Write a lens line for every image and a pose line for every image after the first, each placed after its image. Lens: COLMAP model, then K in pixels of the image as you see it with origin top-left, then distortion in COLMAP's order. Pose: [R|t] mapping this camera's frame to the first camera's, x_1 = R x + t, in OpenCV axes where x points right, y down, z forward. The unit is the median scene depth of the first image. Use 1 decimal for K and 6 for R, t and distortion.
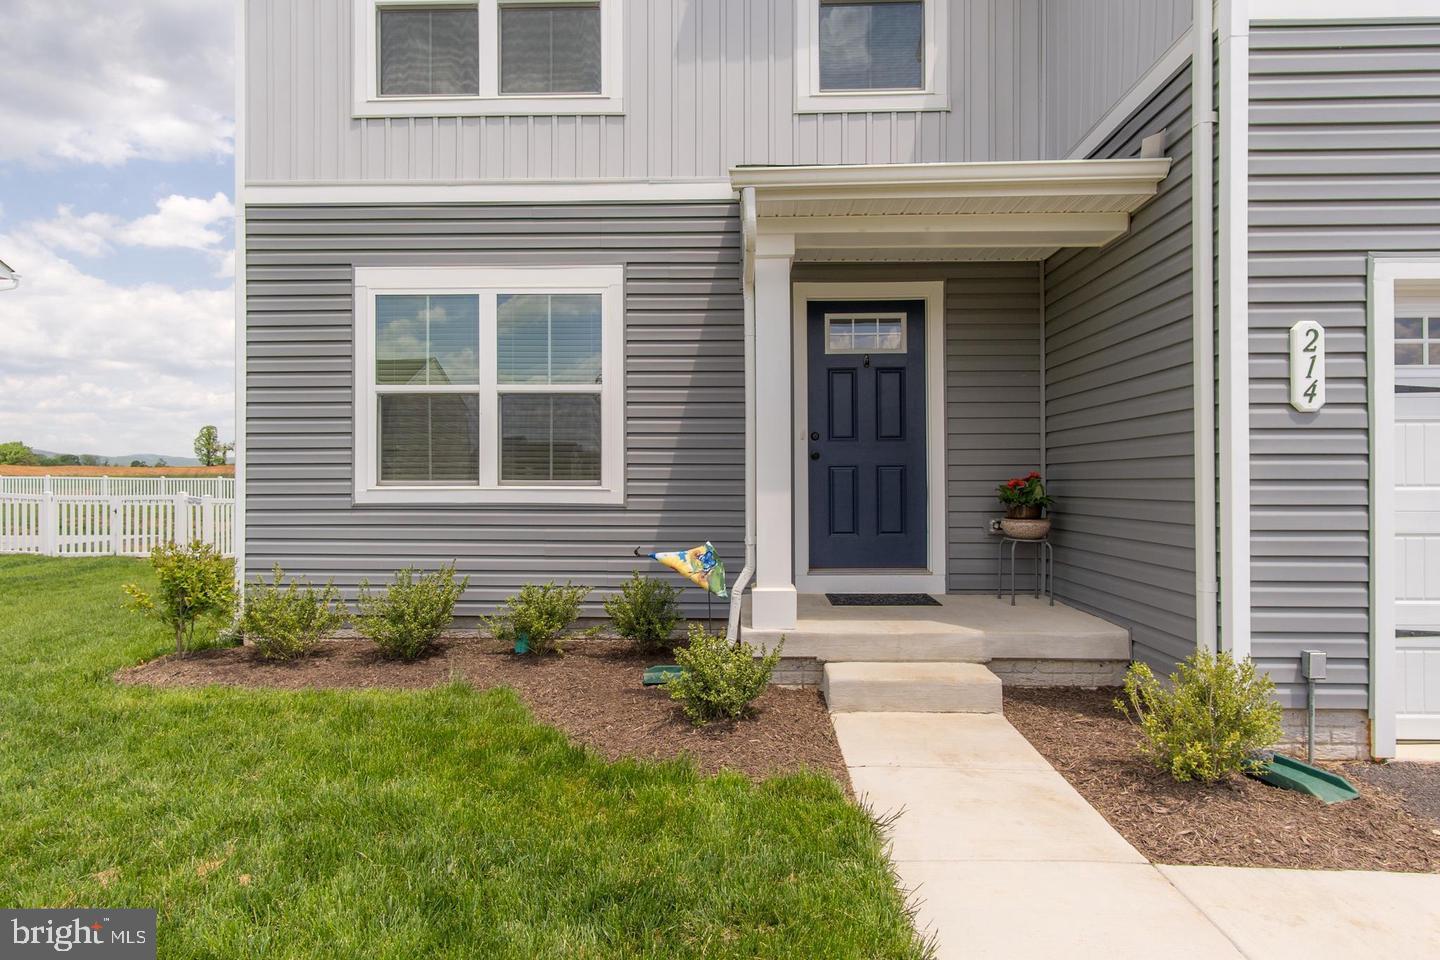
lens RADIAL K [[760.6, 0, 722.5], [0, 760.6, 482.1], [0, 0, 1]] dist [0.003421, 0.000494]
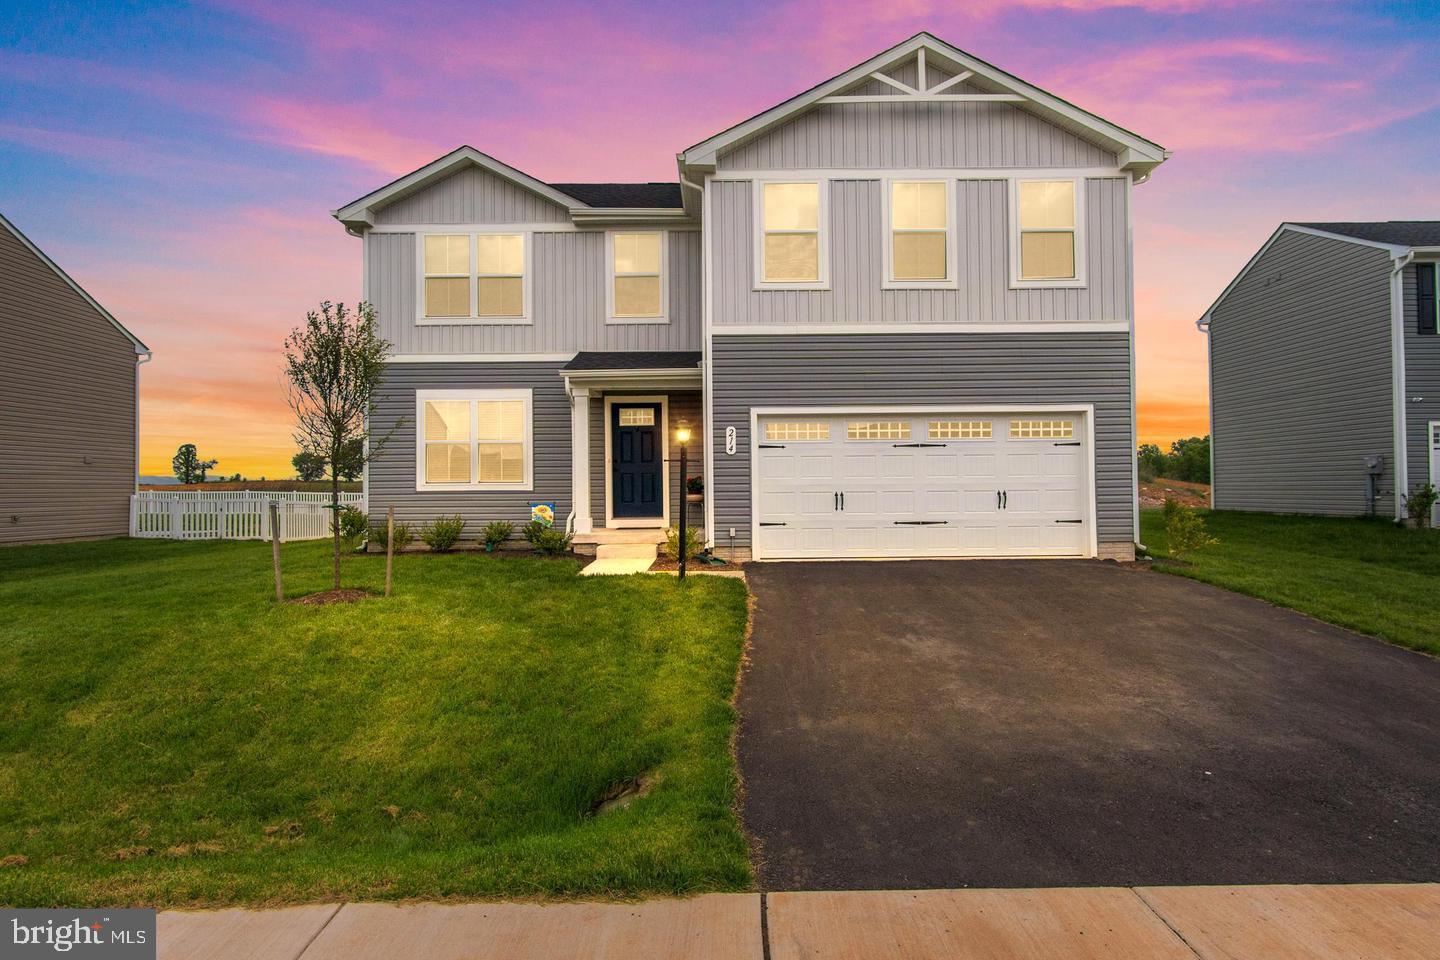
lens RADIAL K [[760.6, 0, 719.4], [0, 760.6, 474.6], [0, 0, 1]] dist [0.003421, 0.000494]
pose [[0.999701, -0.007960, 0.023103, 0.387719], [0.008608, 0.999568, -0.028086, 0.050153], [-0.022870, 0.028277, 0.999338, -1.341831]]
